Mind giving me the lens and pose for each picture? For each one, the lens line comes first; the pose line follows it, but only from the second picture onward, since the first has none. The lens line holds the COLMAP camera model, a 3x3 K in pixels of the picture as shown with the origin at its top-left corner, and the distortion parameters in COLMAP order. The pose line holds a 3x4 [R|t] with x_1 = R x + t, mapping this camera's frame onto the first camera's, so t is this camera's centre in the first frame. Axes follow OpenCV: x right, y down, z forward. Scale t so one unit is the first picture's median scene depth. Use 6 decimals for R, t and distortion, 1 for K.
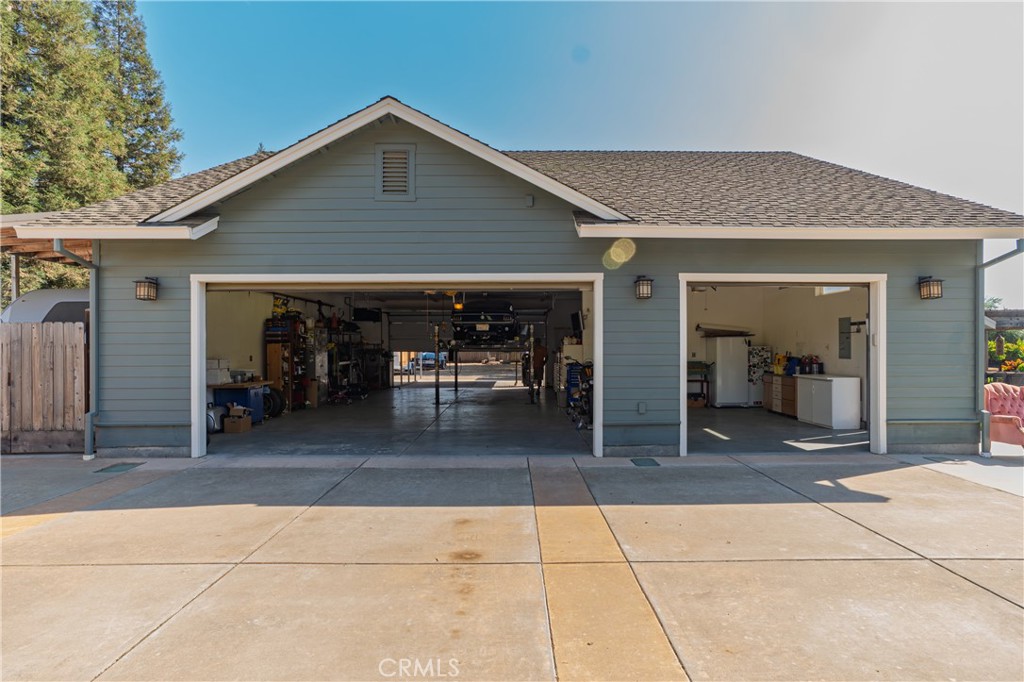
lens RADIAL K [[548.8, 0, 515.9], [0, 548.8, 343.9], [0, 0, 1]] dist [-0.060397, 0.051163]
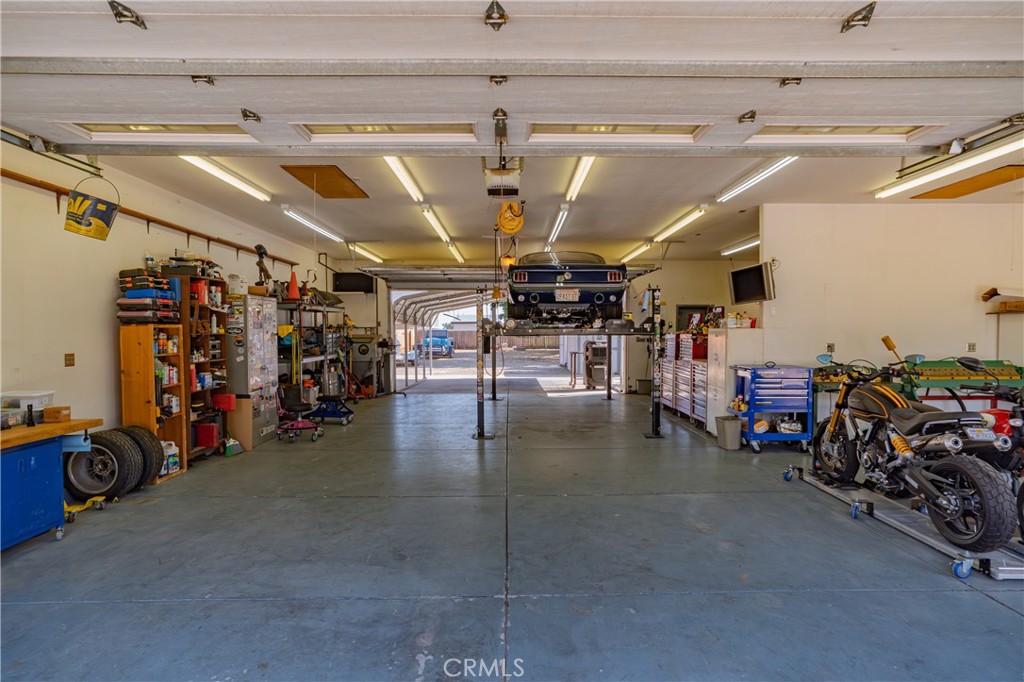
lens RADIAL K [[552.4, 0, 516.1], [0, 552.4, 351.3], [0, 0, 1]] dist [-0.063083, 0.051605]
pose [[0.999999, -0.000221, -0.001336, -0.107268], [0.000276, 0.999138, 0.041507, 0.001662], [0.001326, -0.041508, 0.999137, 0.459294]]
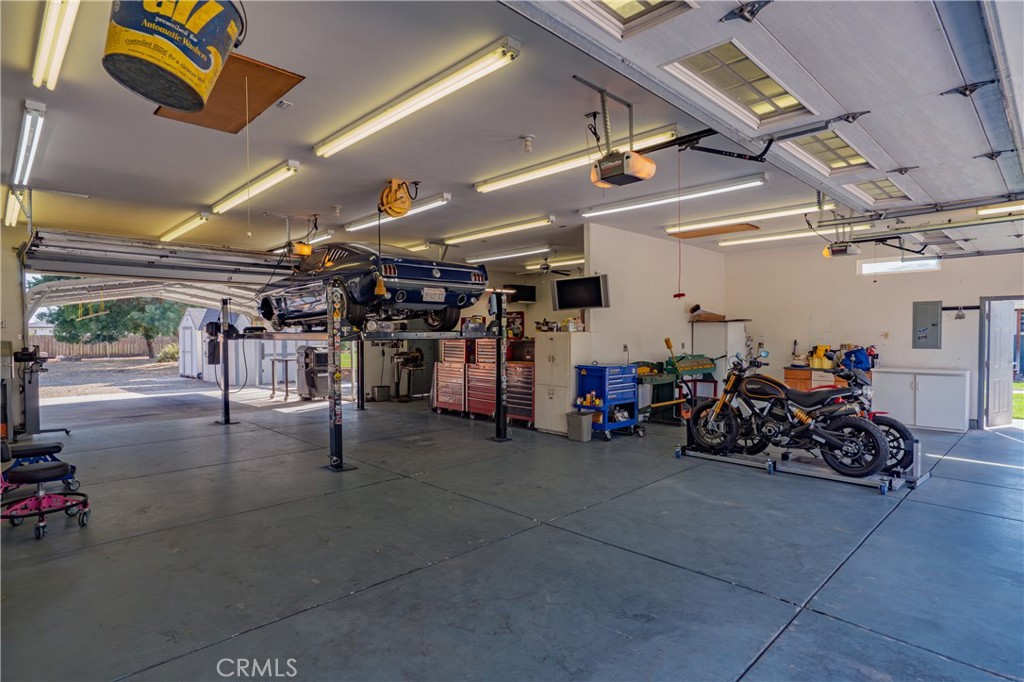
lens RADIAL K [[548.8, 0, 515.9], [0, 548.8, 343.9], [0, 0, 1]] dist [-0.060397, 0.051163]
pose [[0.721694, -0.012387, 0.692102, -0.334751], [-0.002443, 0.999788, 0.020441, 0.002484], [-0.692208, -0.016443, 0.721511, 0.600005]]
